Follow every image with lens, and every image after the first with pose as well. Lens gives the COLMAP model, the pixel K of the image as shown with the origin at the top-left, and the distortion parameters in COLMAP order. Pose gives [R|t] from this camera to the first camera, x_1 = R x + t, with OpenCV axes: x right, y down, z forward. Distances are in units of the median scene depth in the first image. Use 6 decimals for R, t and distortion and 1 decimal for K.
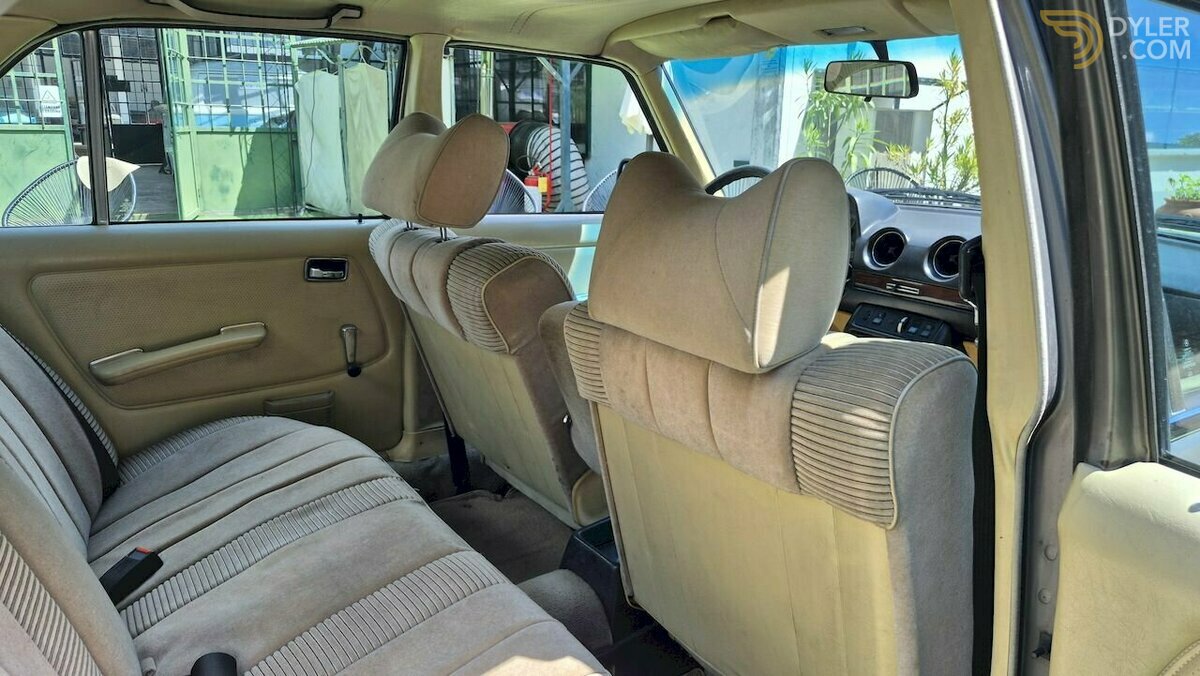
lens RADIAL K [[820.5, 0, 597.9], [0, 820.5, 332.7], [0, 0, 1]] dist [0.095747, -0.120404]
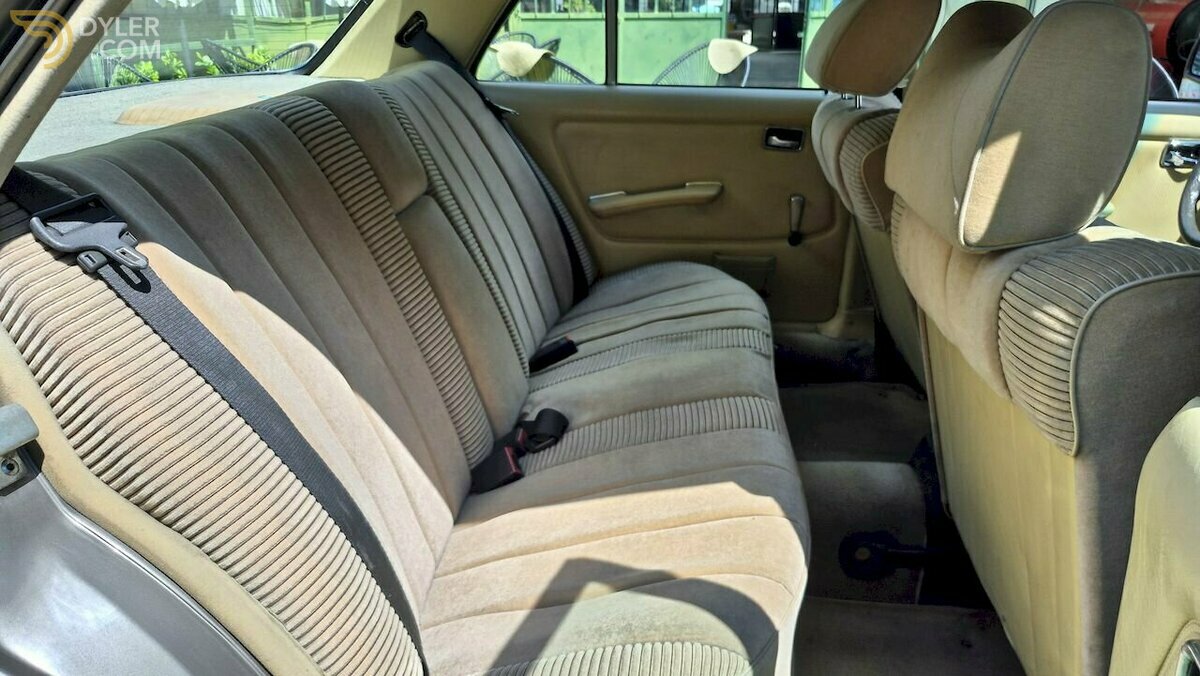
lens RADIAL K [[820.5, 0, 597.9], [0, 820.5, 332.7], [0, 0, 1]] dist [0.095747, -0.120404]
pose [[0.765238, 0.221821, -0.604322, 0.235379], [-0.143593, 0.973923, 0.175658, 0.017348], [0.627528, -0.047644, 0.777135, 0.024945]]
